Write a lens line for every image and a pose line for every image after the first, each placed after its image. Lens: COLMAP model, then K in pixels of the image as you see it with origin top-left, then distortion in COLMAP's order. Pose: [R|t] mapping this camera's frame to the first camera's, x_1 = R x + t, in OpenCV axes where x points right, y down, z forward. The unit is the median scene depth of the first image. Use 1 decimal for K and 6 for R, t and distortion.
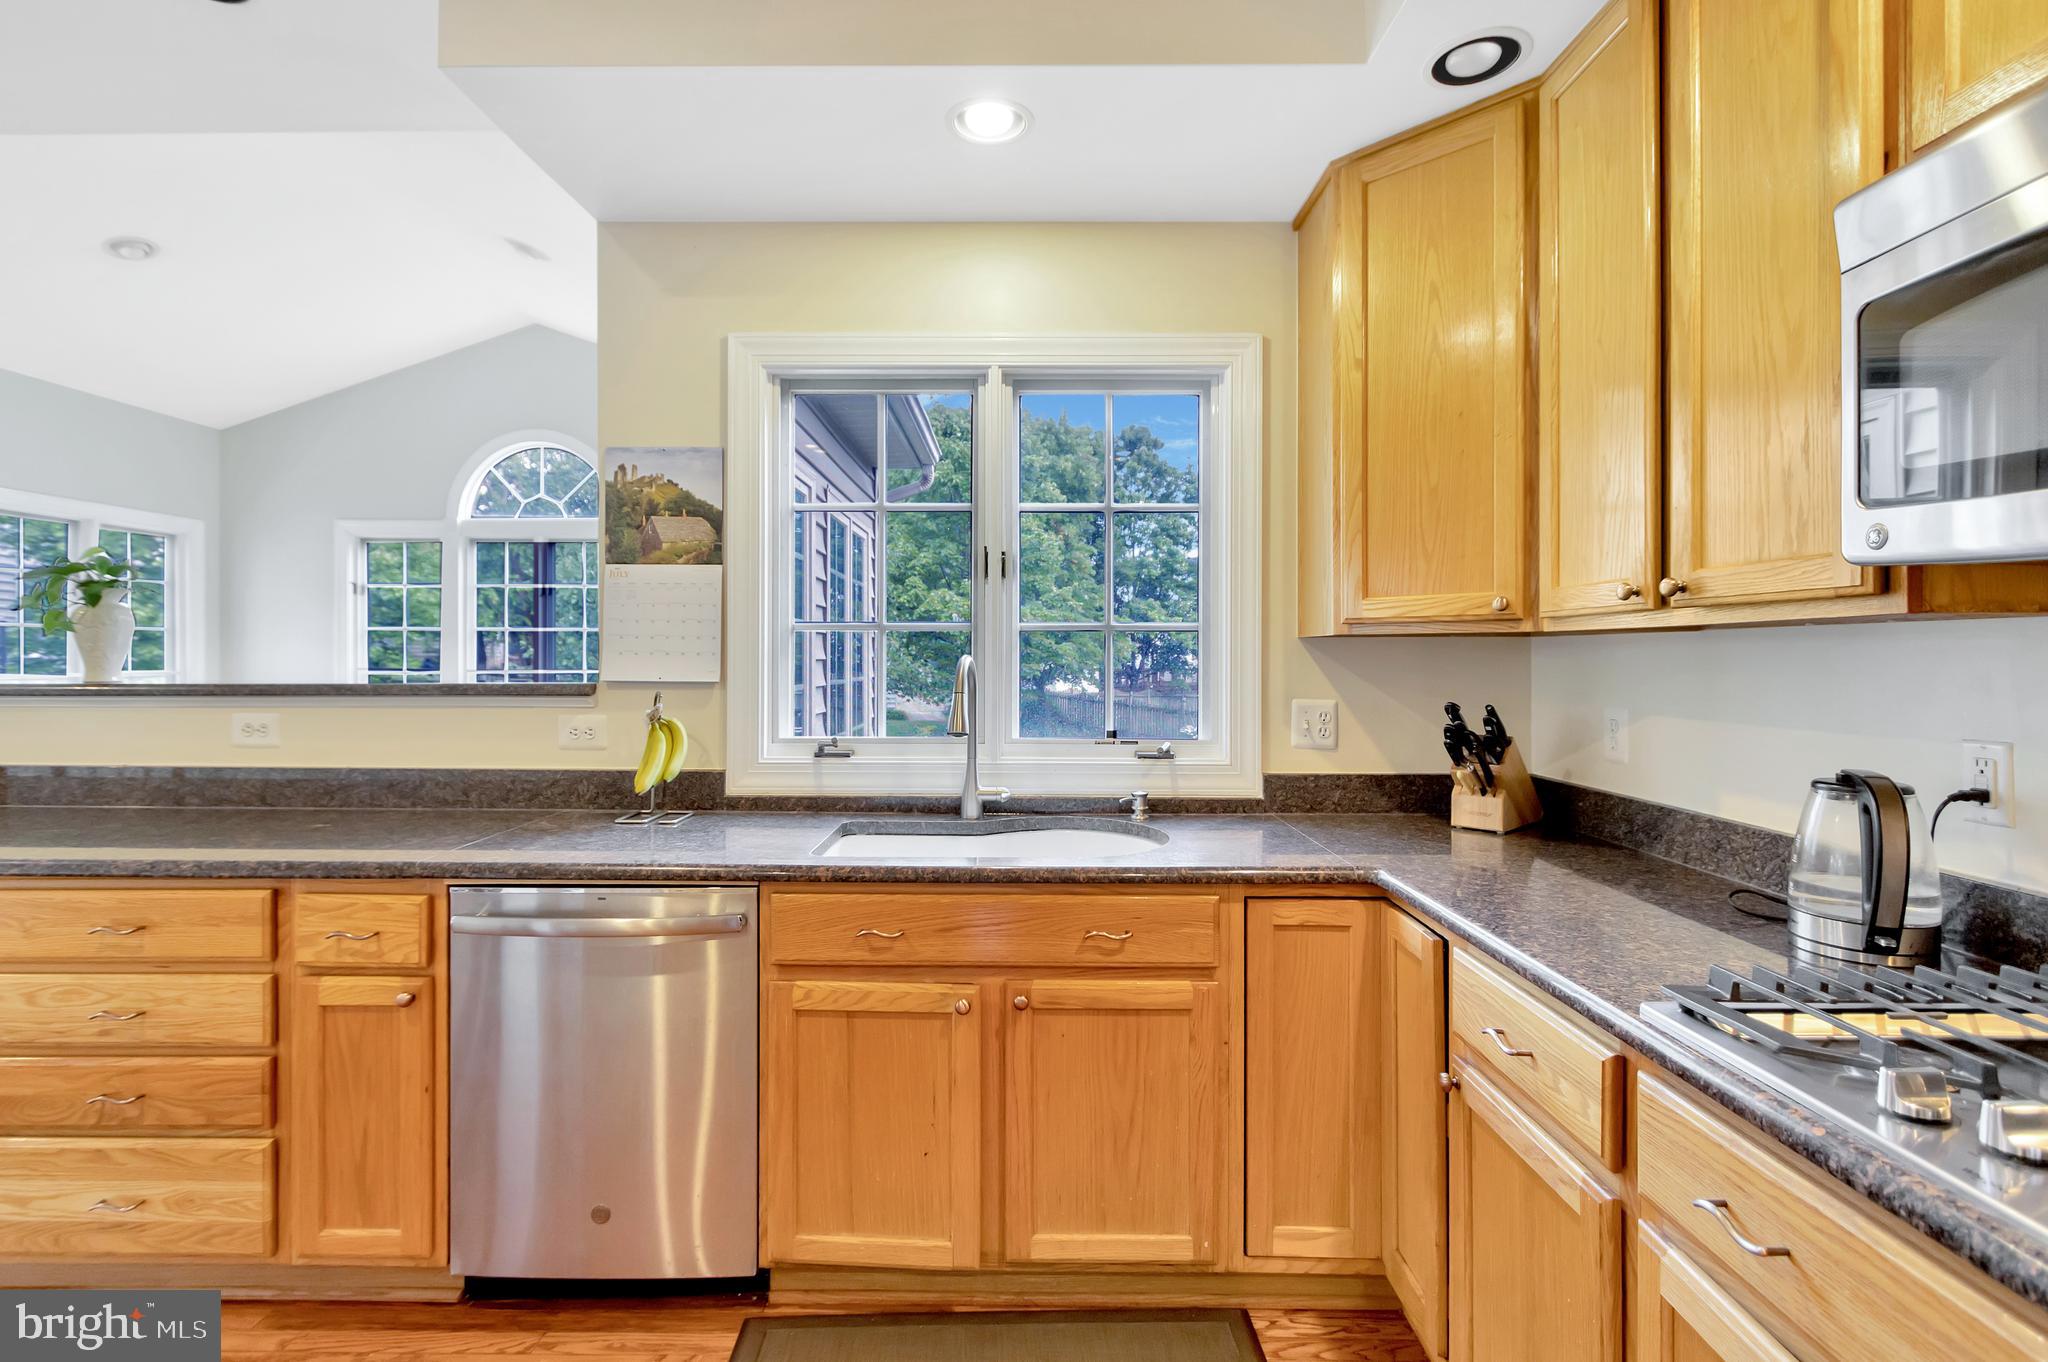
lens RADIAL K [[959.3, 0, 1033.4], [0, 959.3, 658.7], [0, 0, 1]] dist [0.000252, 0.000191]
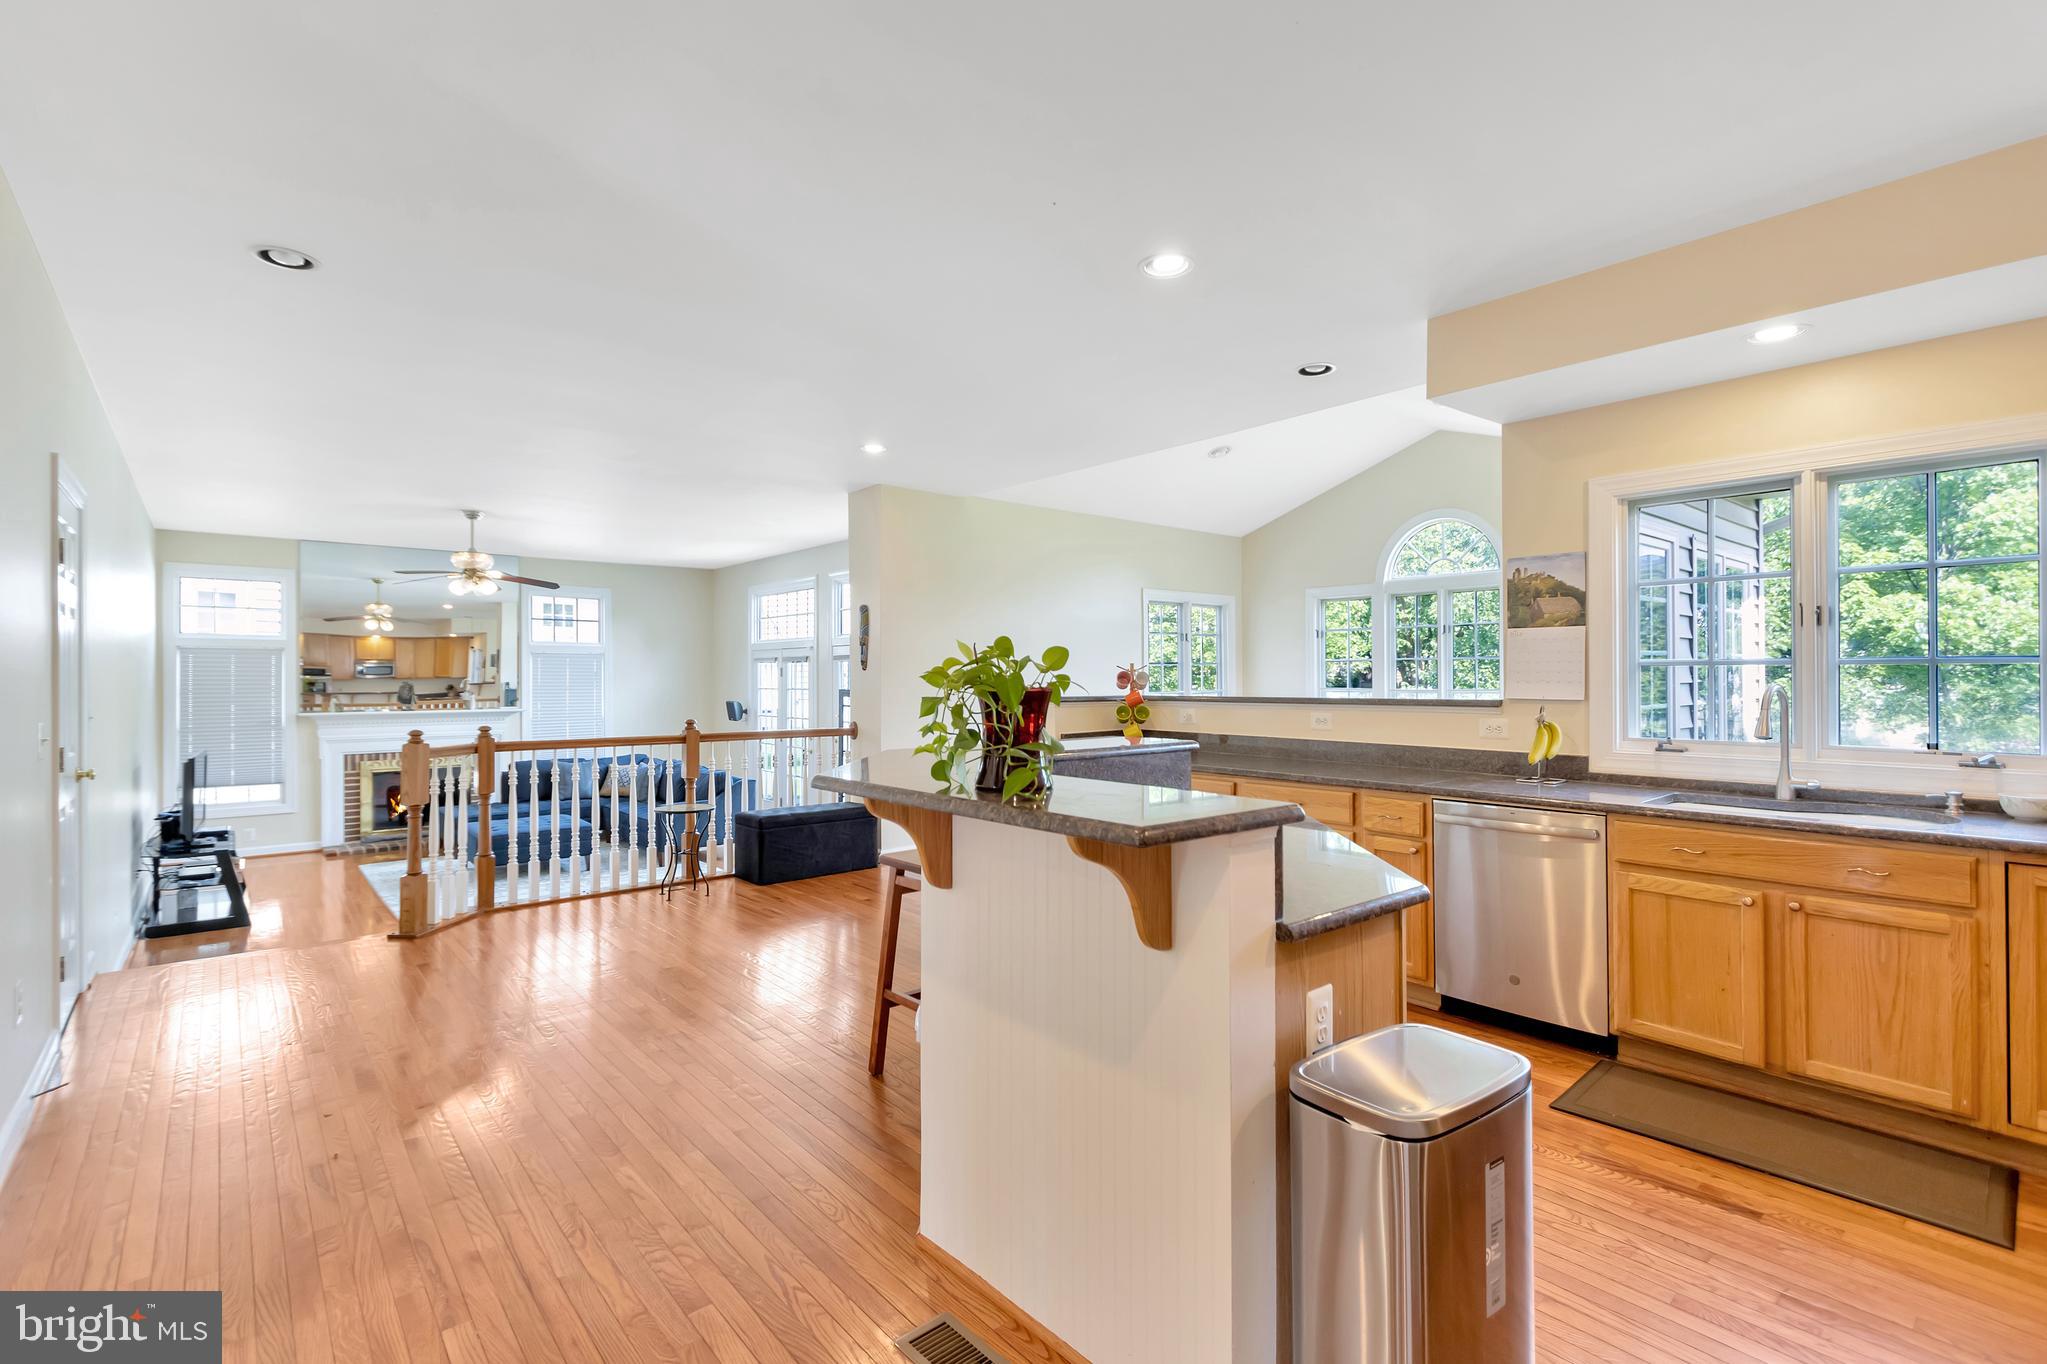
lens RADIAL K [[952.8, 0, 1010.6], [0, 952.8, 673.8], [0, 0, 1]] dist [0.011216, -0.001348]
pose [[0.643273, -0.006640, -0.765608, 0.354042], [0.004256, 0.999978, -0.005097, -0.019789], [0.765625, 0.000020, 0.643287, -0.960331]]
